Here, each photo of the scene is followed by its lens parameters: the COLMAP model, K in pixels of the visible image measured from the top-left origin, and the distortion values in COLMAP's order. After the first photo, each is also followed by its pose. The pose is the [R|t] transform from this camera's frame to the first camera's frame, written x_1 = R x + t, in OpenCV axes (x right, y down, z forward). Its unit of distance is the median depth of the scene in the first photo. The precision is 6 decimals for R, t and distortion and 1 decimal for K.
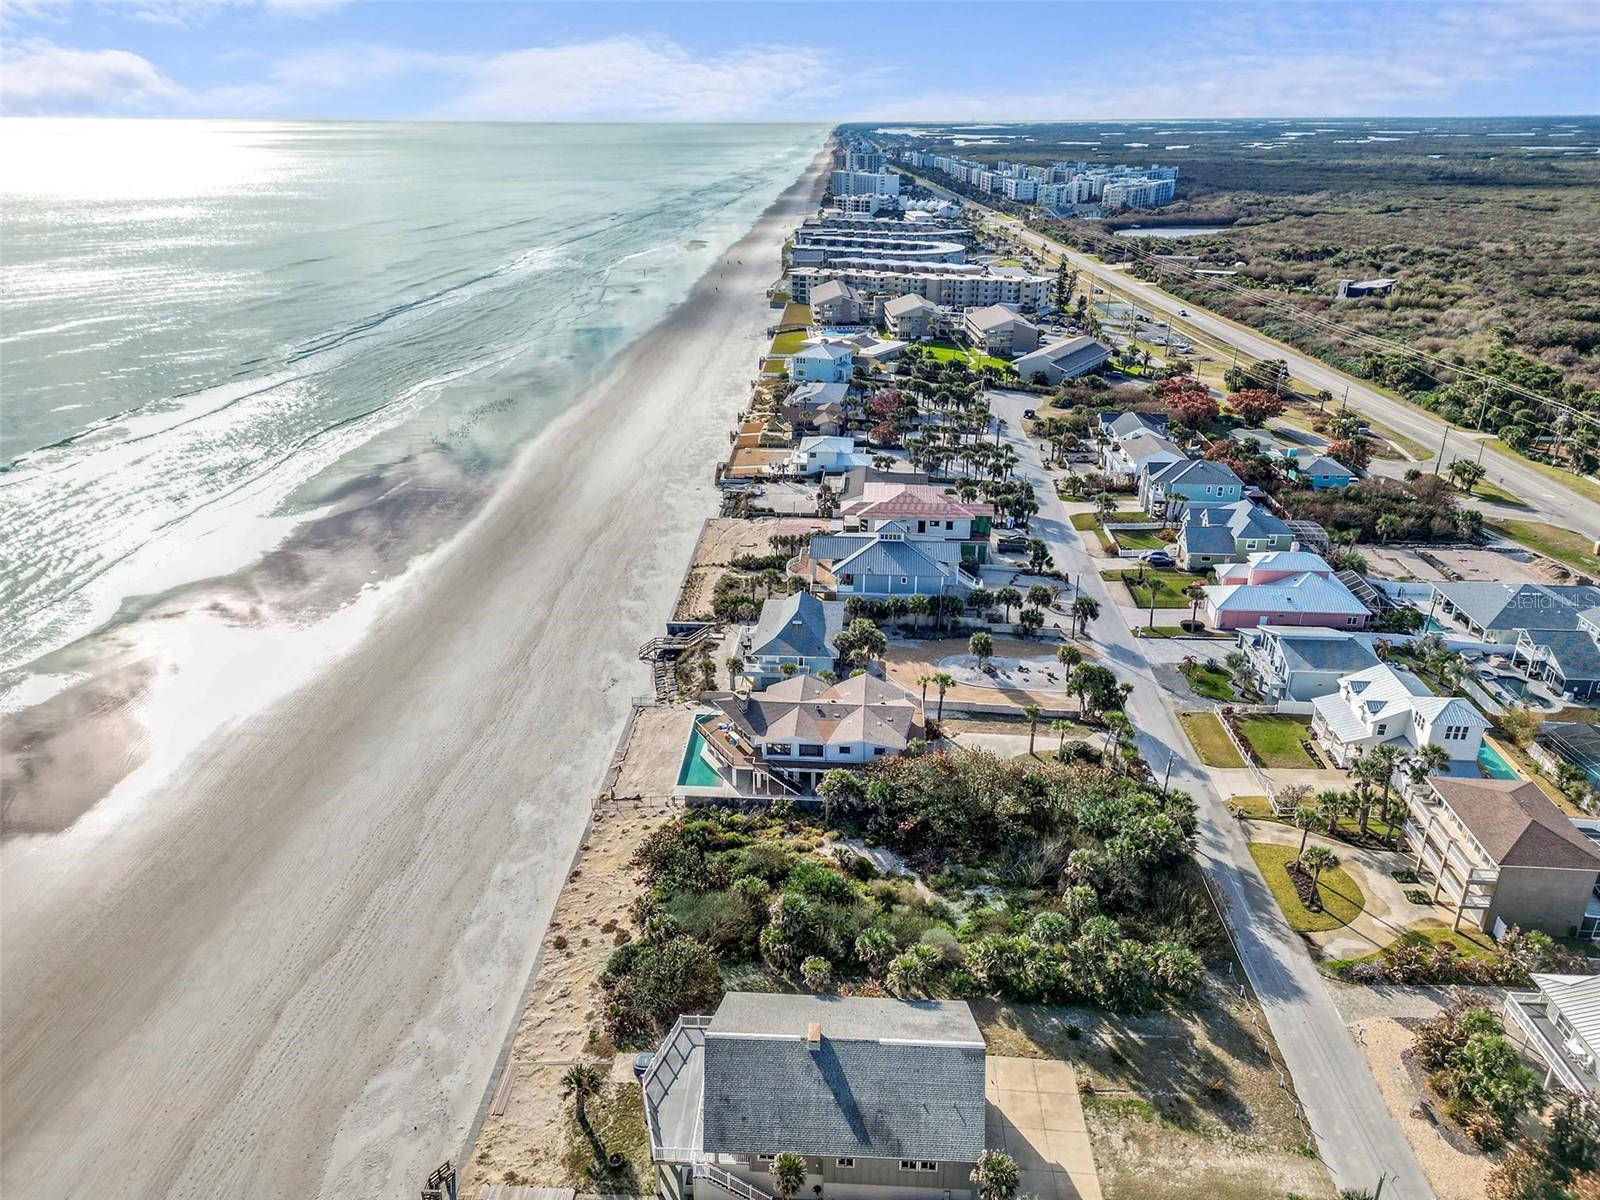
lens RADIAL K [[1108.3, 0, 800.0], [0, 1108.3, 600.0], [0, 0, 1]] dist [0.108508, -0.123075]
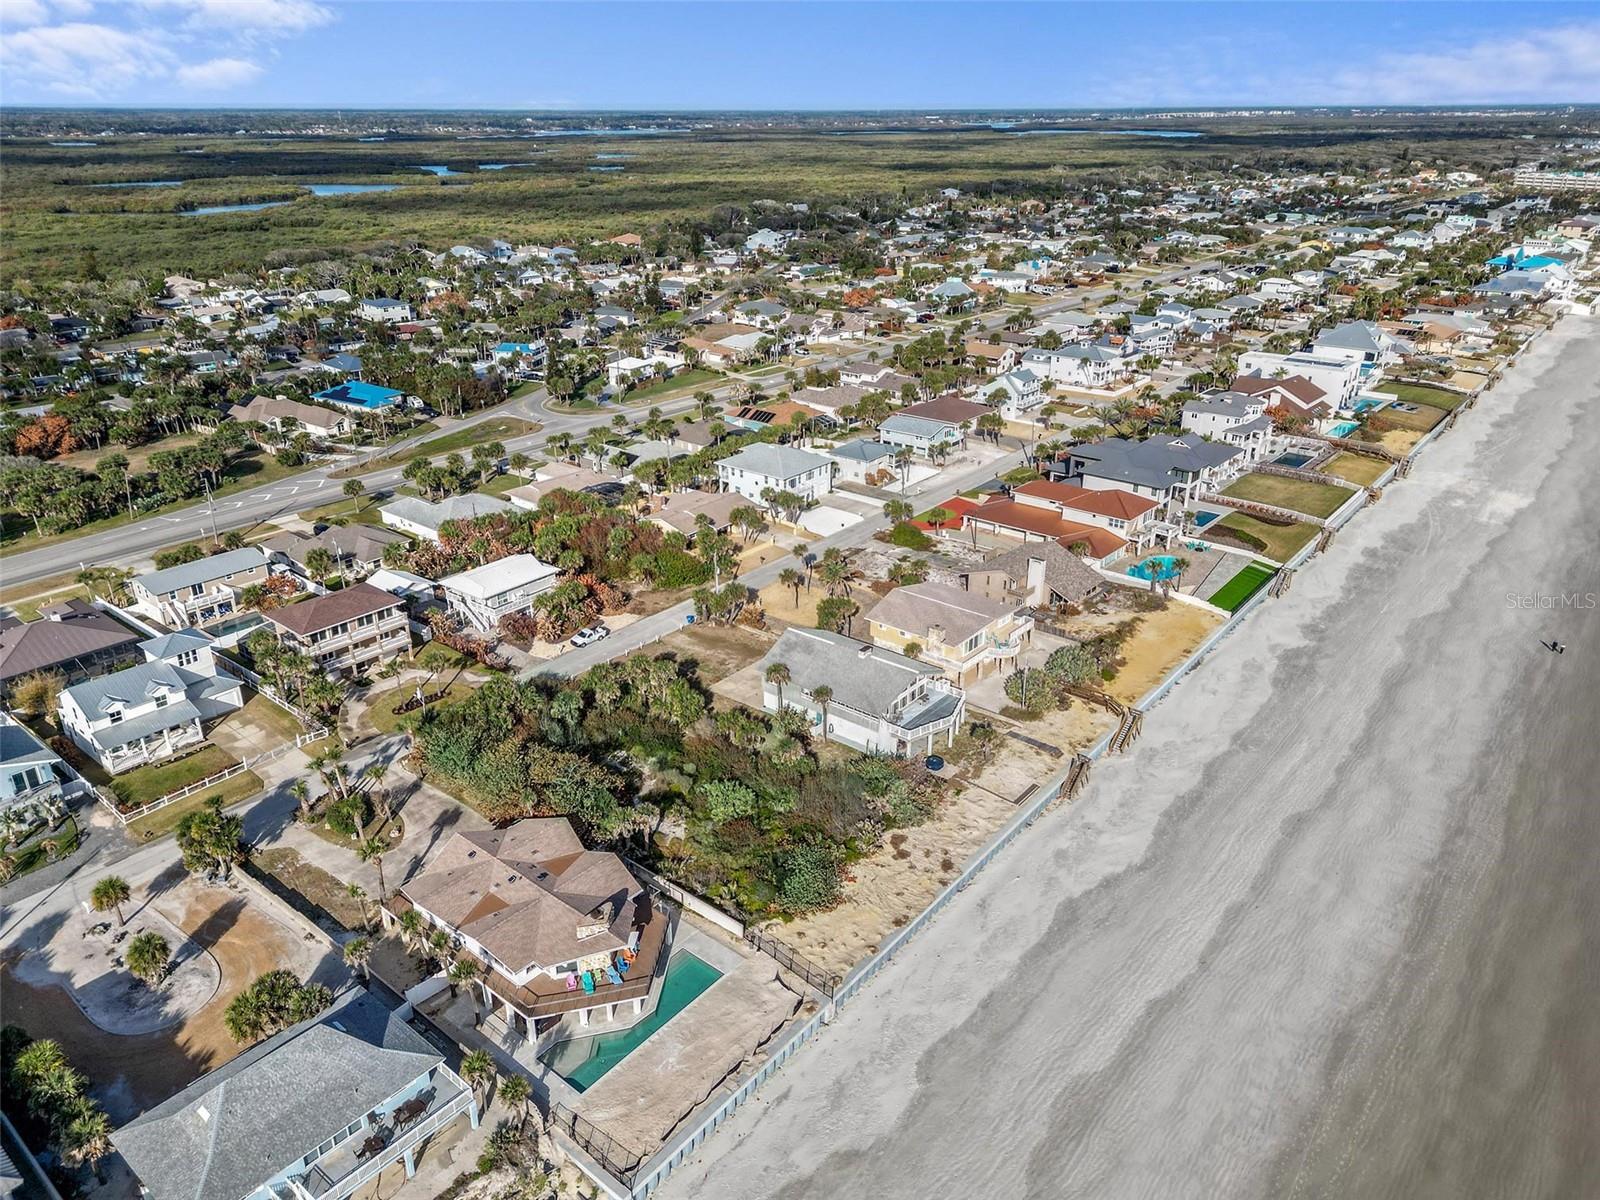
lens RADIAL K [[1125.6, 0, 800.0], [0, 1125.6, 600.0], [0, 0, 1]] dist [0.111144, -0.129241]
pose [[-0.811570, -0.229280, 0.537388, -0.395925], [0.235365, 0.713546, 0.659890, -0.401823], [-0.534750, 0.662029, -0.525128, 0.931251]]
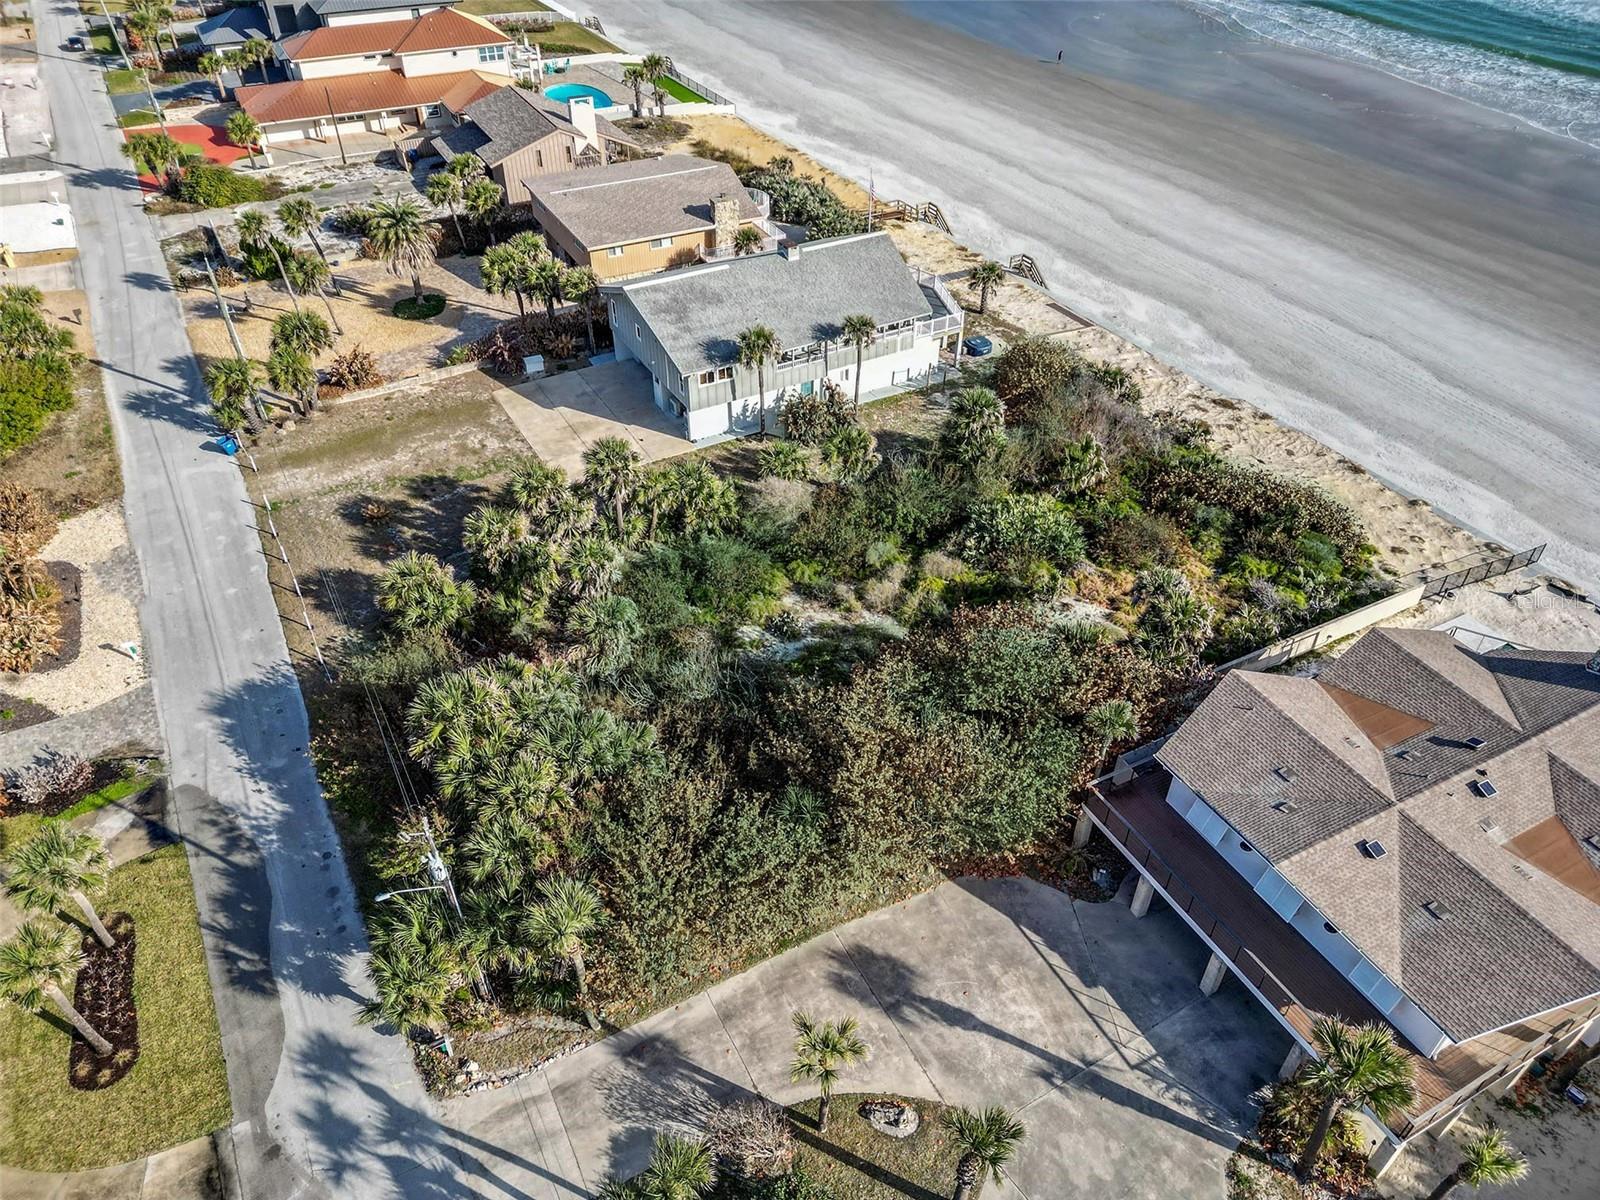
lens RADIAL K [[1108.3, 0, 800.0], [0, 1108.3, 600.0], [0, 0, 1]] dist [0.108508, -0.123075]
pose [[-0.846344, 0.334495, -0.414505, 0.244324], [-0.214891, 0.497635, 0.840346, -0.129594], [0.487364, 0.800295, -0.349290, 0.772531]]
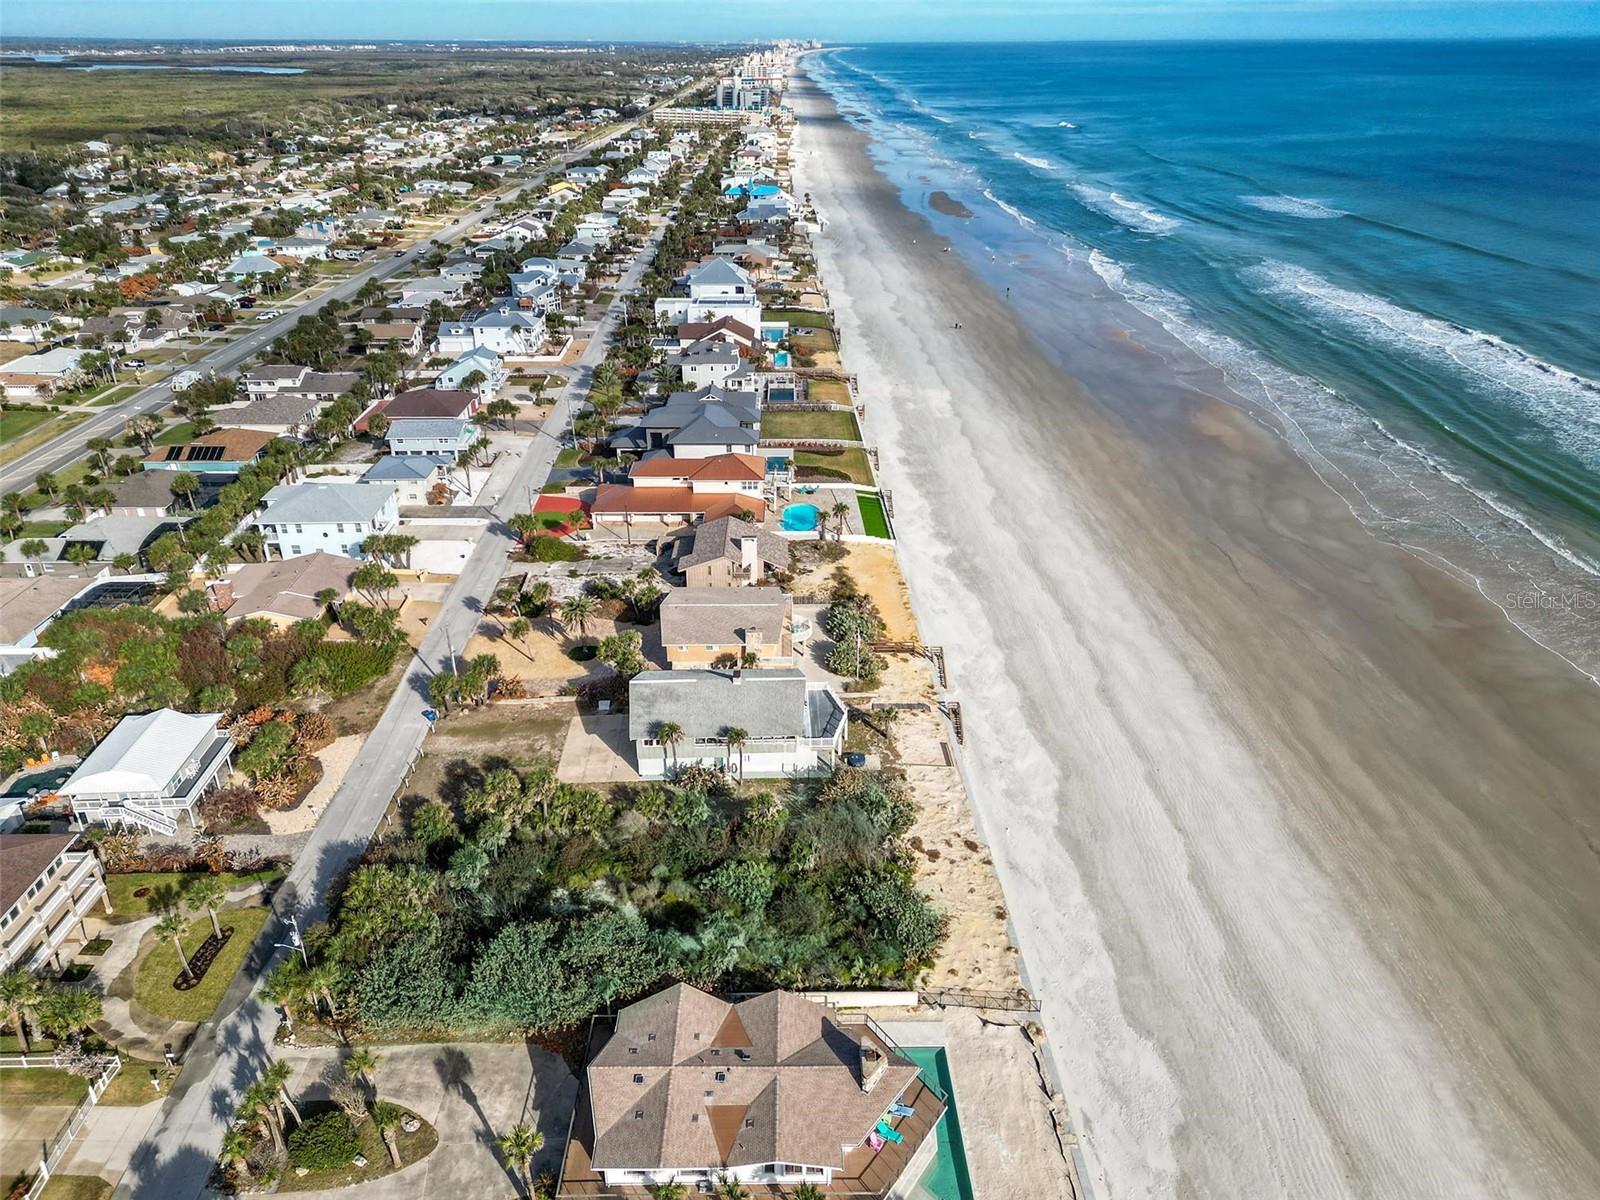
lens RADIAL K [[1125.6, 0, 800.0], [0, 1125.6, 600.0], [0, 0, 1]] dist [0.111144, -0.129241]
pose [[-0.996434, 0.039827, -0.074387, 0.018706], [-0.030882, 0.648286, 0.760771, -0.440264], [0.078523, 0.760355, -0.644744, 0.956927]]
